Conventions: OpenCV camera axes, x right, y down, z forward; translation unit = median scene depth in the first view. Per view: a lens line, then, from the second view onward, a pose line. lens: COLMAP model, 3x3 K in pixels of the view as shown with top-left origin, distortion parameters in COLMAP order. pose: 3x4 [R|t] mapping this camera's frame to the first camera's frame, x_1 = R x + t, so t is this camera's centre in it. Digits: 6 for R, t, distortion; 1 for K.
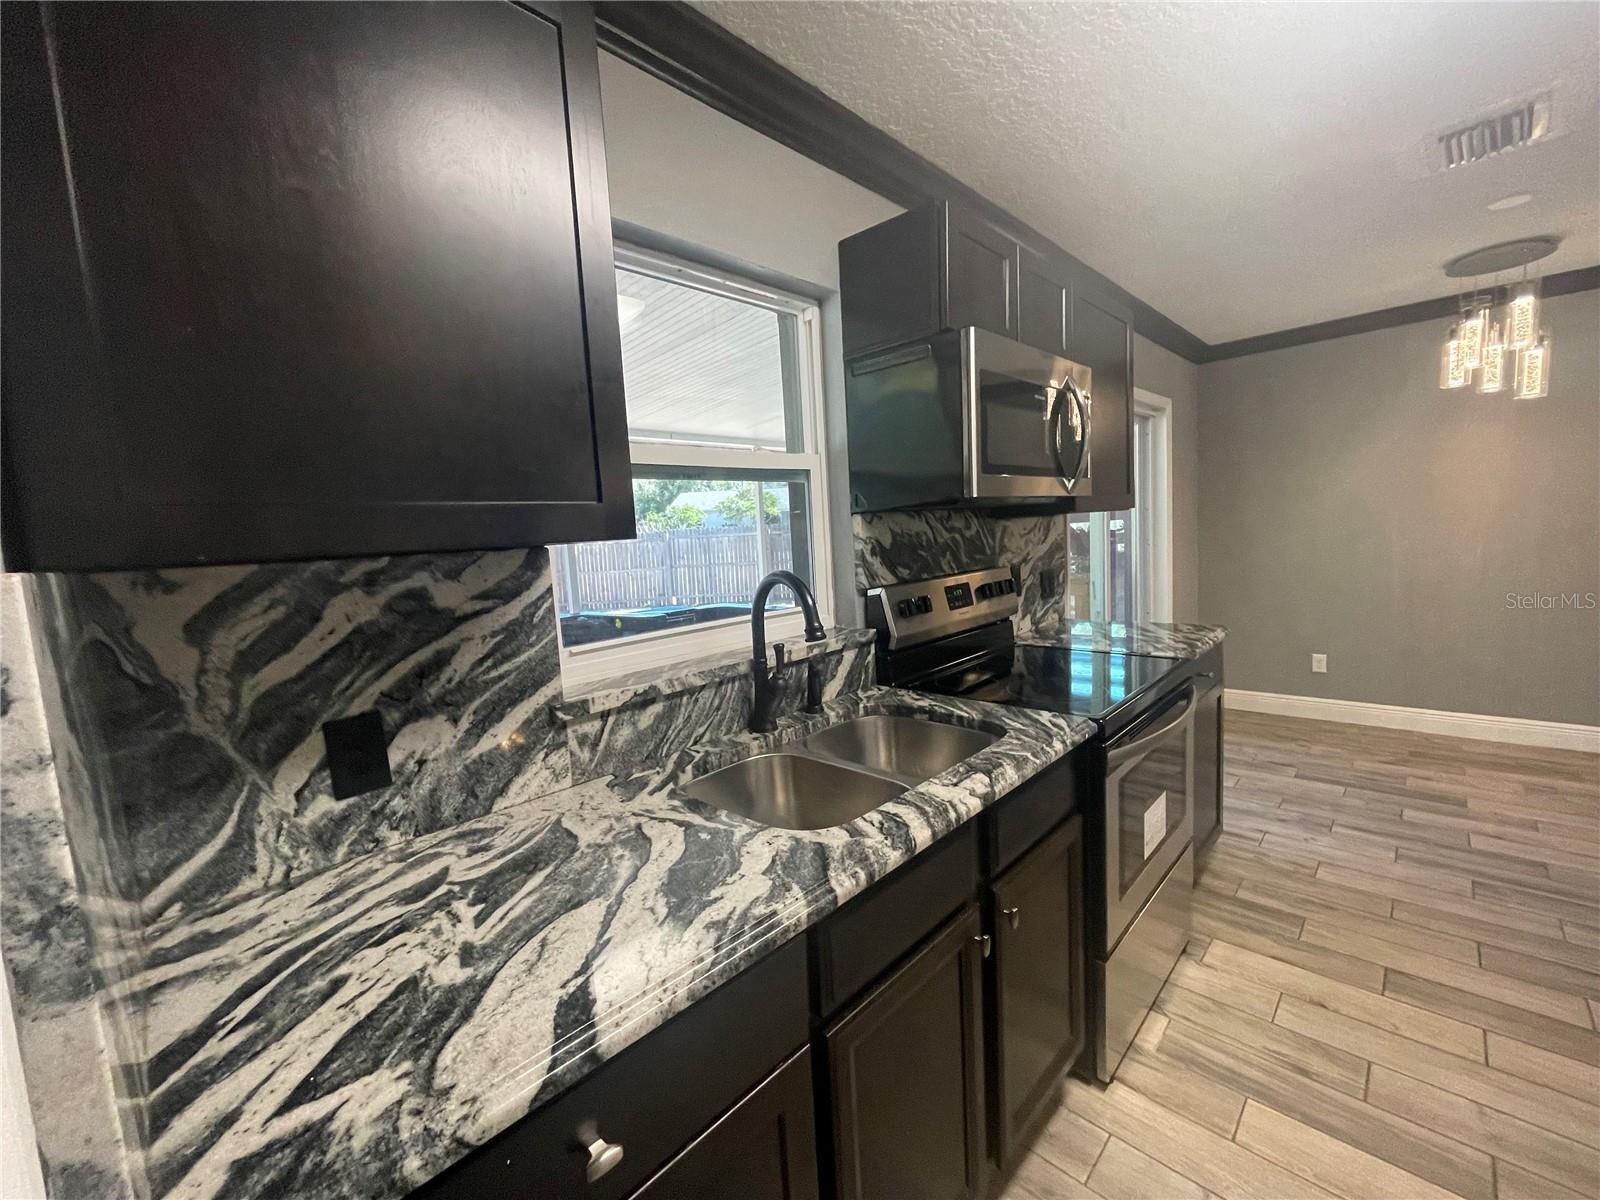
lens RADIAL K [[655.7, 0, 791.1], [0, 655.7, 599.2], [0, 0, 1]] dist [-0.002137, 0.000556]
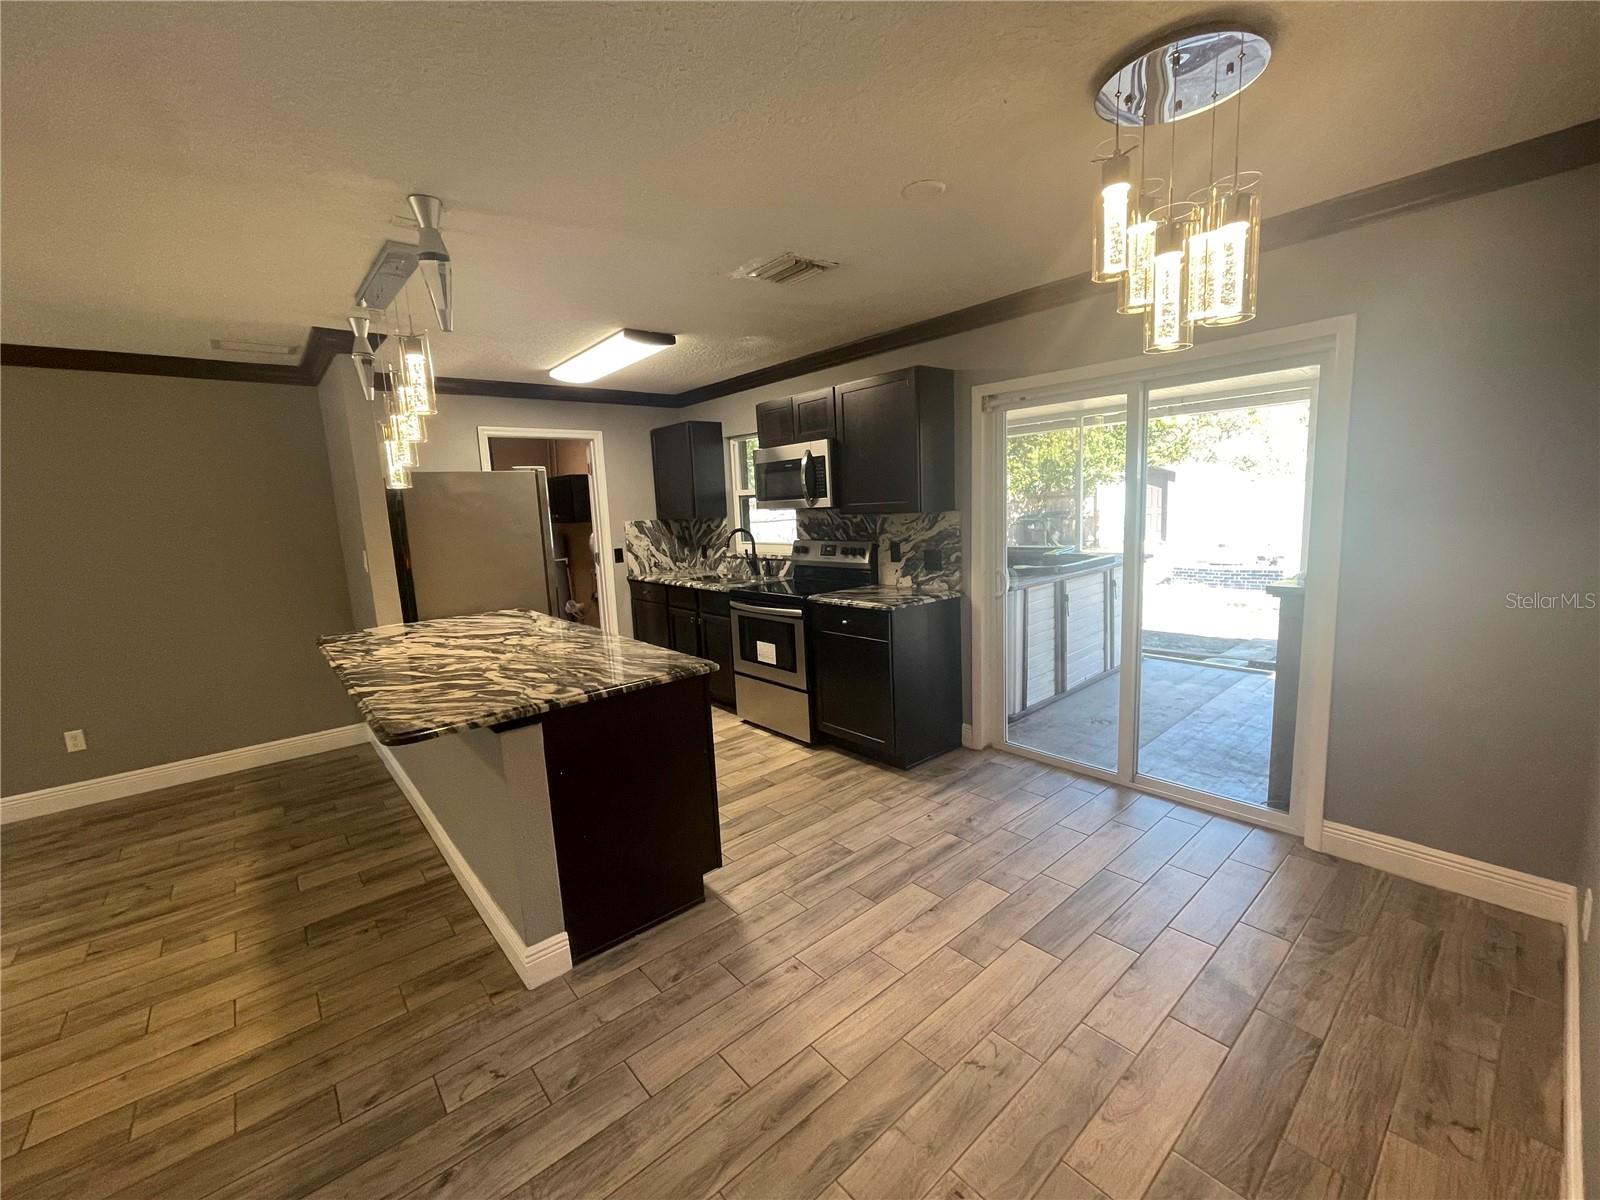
lens RADIAL K [[655.7, 0, 791.1], [0, 655.7, 599.2], [0, 0, 1]] dist [-0.002137, 0.000556]
pose [[-0.089493, 0.208863, -0.973841, 3.630430], [-0.048753, 0.975674, 0.213737, -0.456393], [0.994793, 0.066605, -0.077134, 1.628275]]
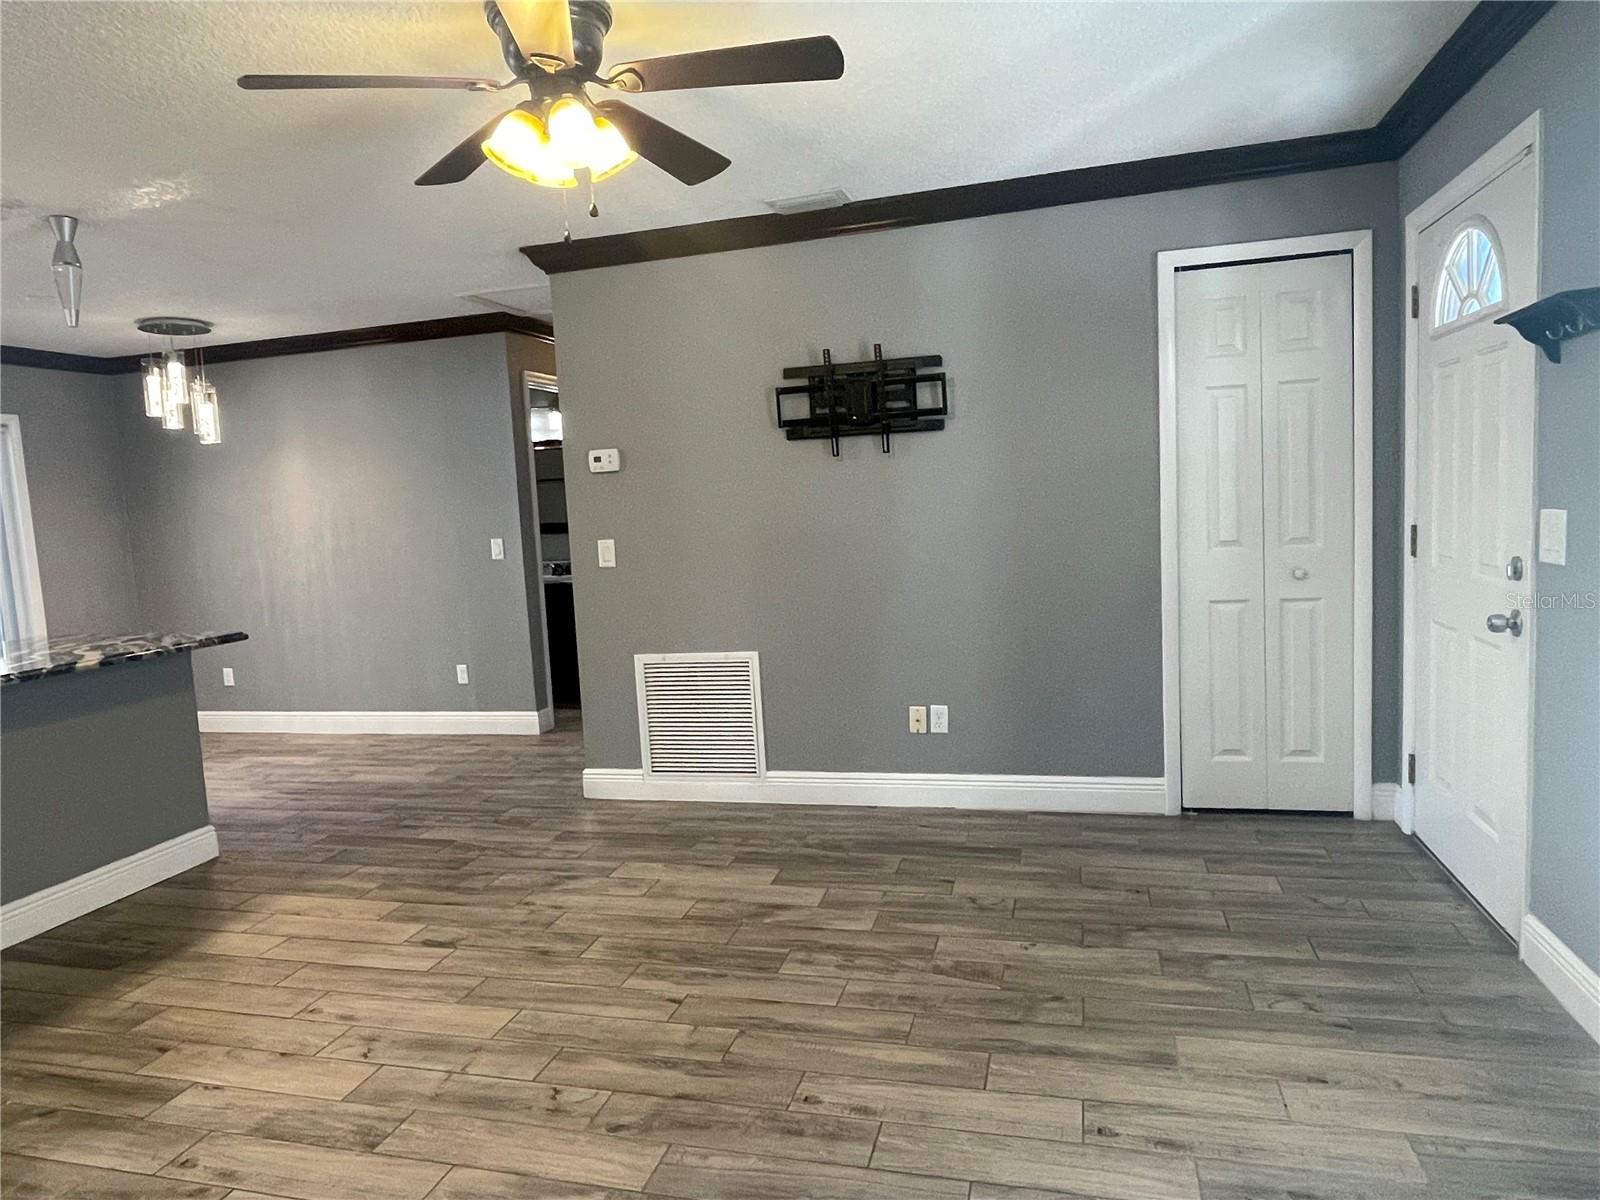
lens RADIAL K [[1036.5, 0, 784.5], [0, 1036.5, 603.5], [0, 0, 1]] dist [0.002429, -0.010710]
pose [[0.880514, -0.038700, 0.472438, 2.458007], [0.052608, 0.998483, -0.016259, 0.167965], [-0.471092, 0.039170, 0.881214, -2.539618]]
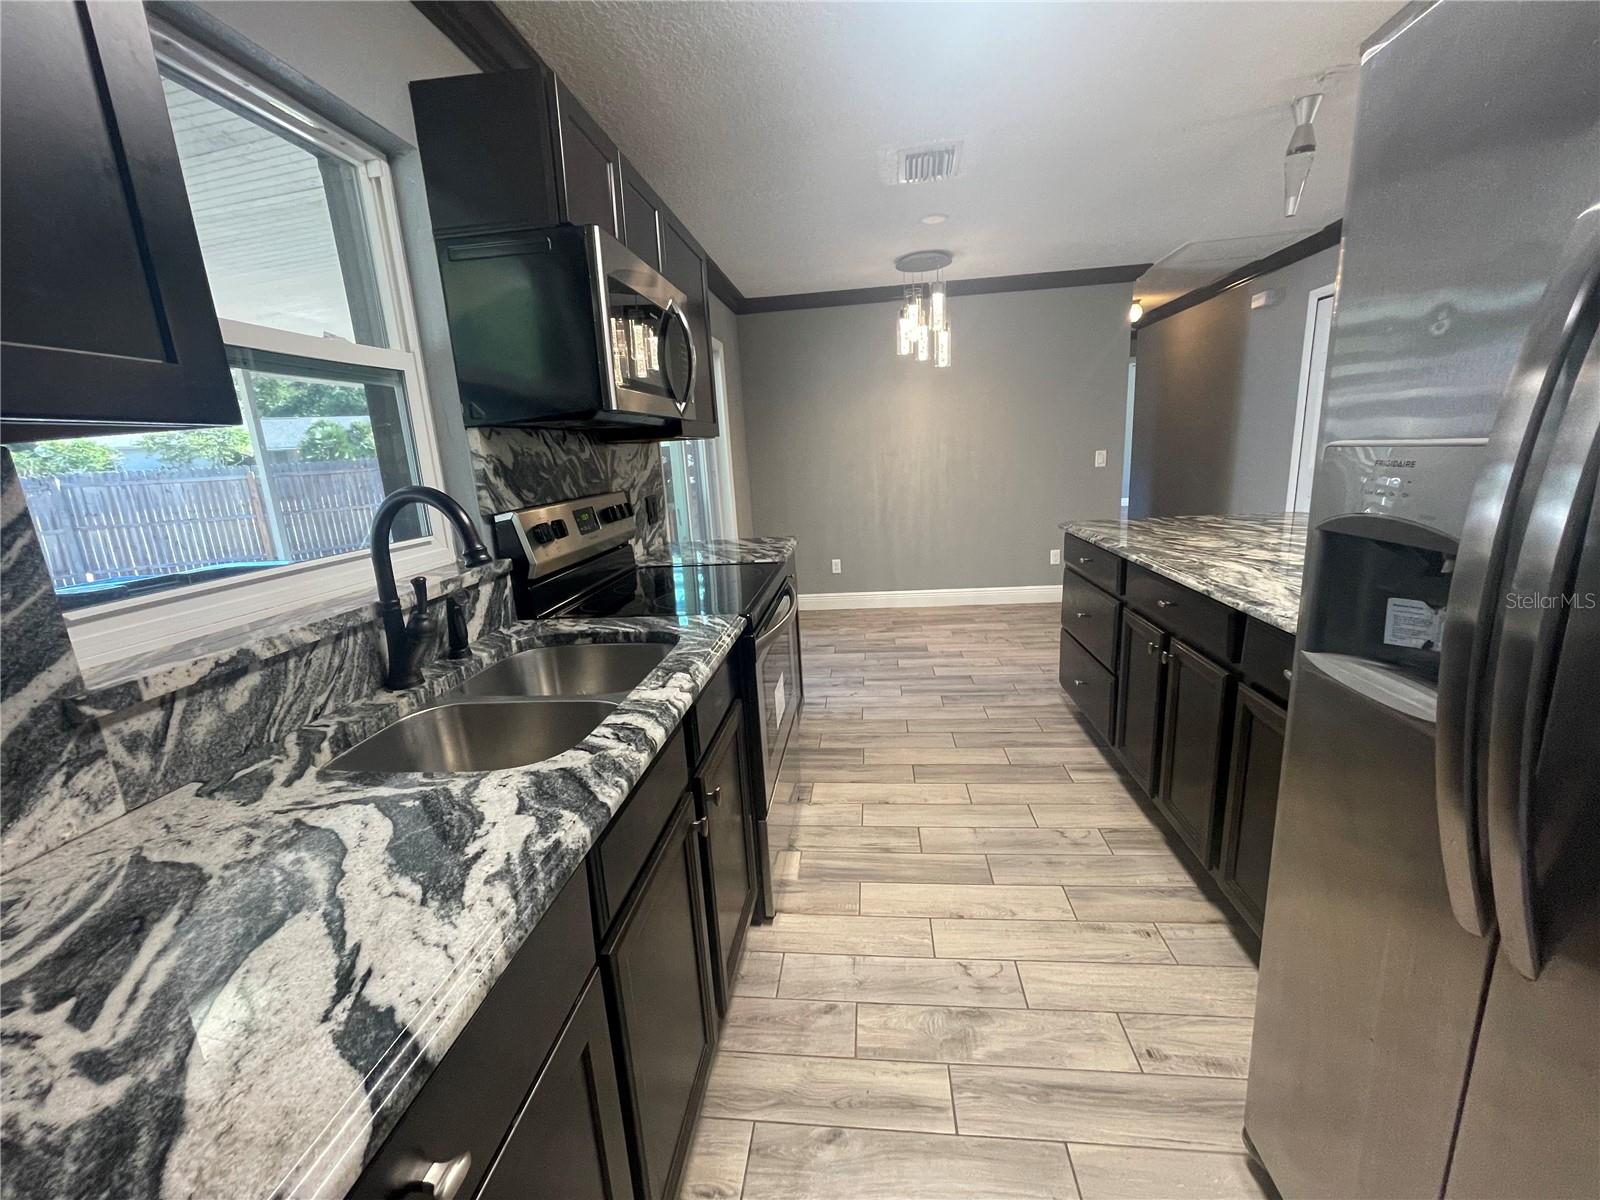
lens RADIAL K [[655.7, 0, 791.1], [0, 655.7, 599.2], [0, 0, 1]] dist [-0.002137, 0.000556]
pose [[0.790126, -0.126748, 0.599696, -0.156652], [0.077029, 0.991163, 0.107996, 0.045559], [-0.608085, -0.039136, 0.792907, 0.064639]]
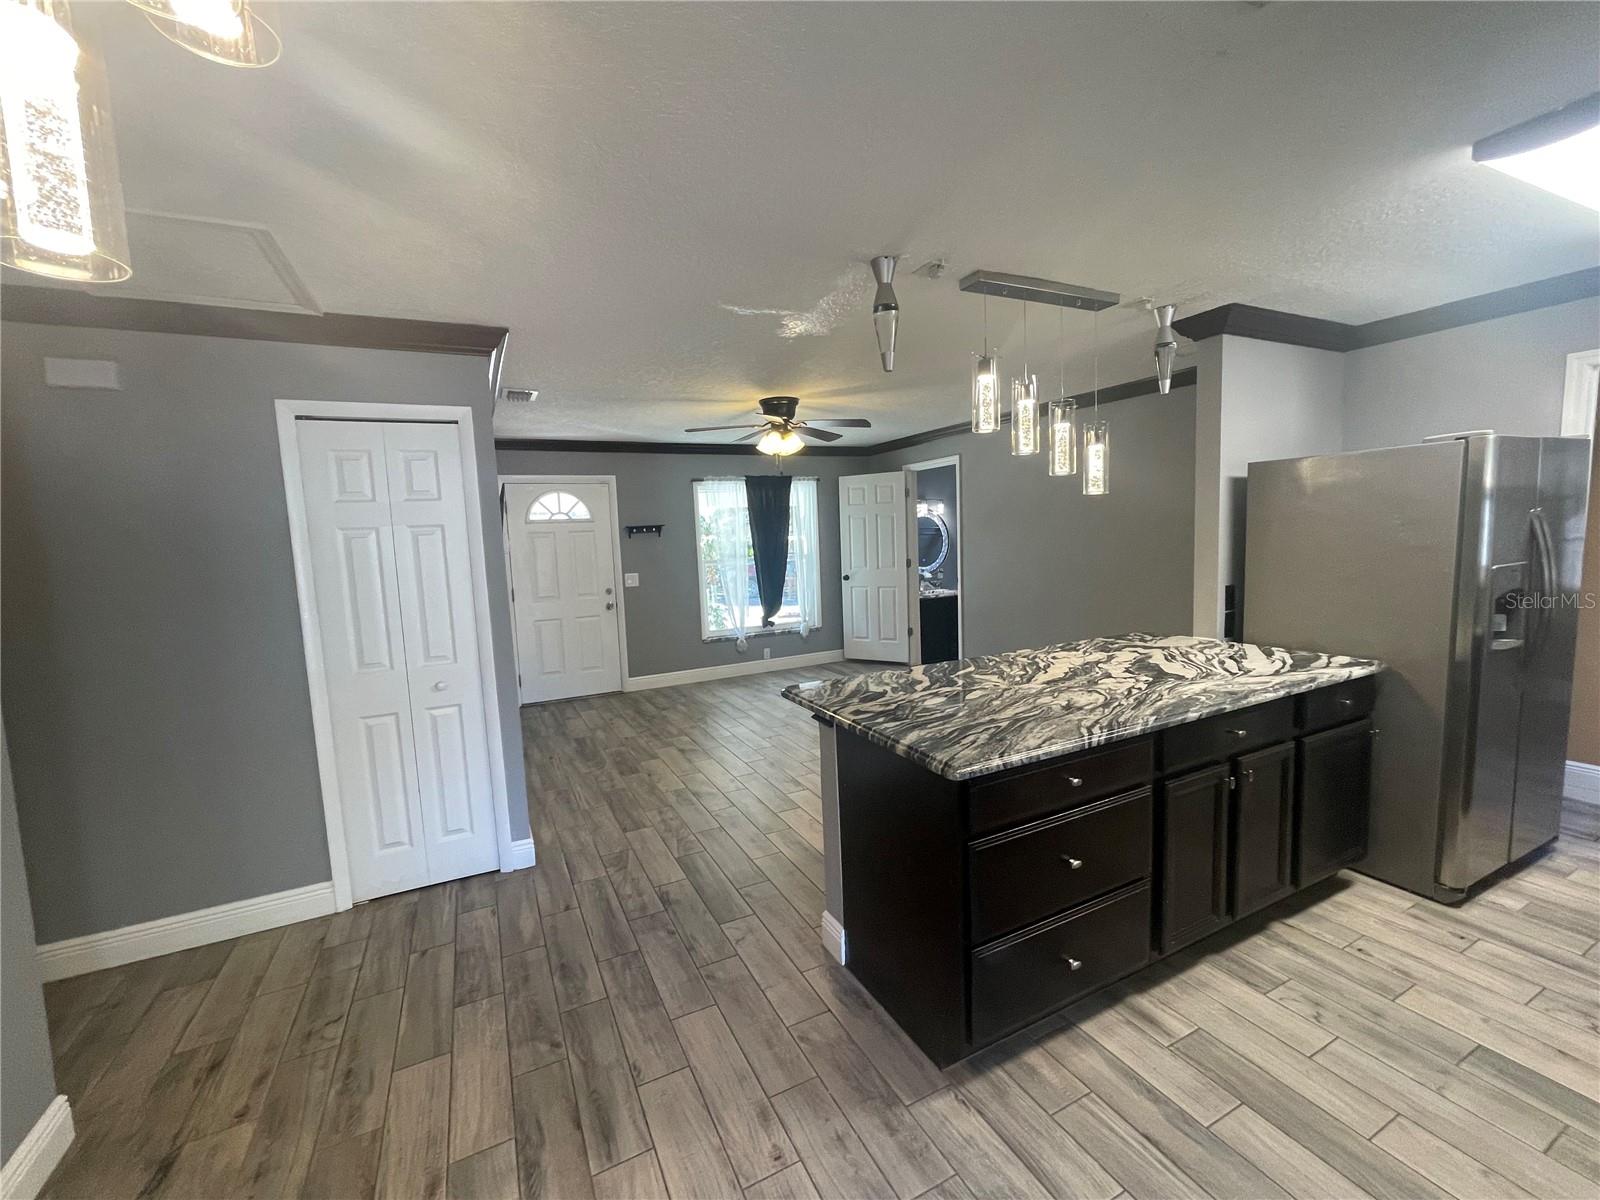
lens RADIAL K [[658.0, 0, 793.7], [0, 658.0, 602.5], [0, 0, 1]] dist [0.000653, -0.000033]
pose [[-0.939765, 0.062513, 0.336058, 1.822510], [0.129479, 0.974975, 0.180716, -0.453075], [-0.316351, 0.213343, -0.924341, 2.441759]]
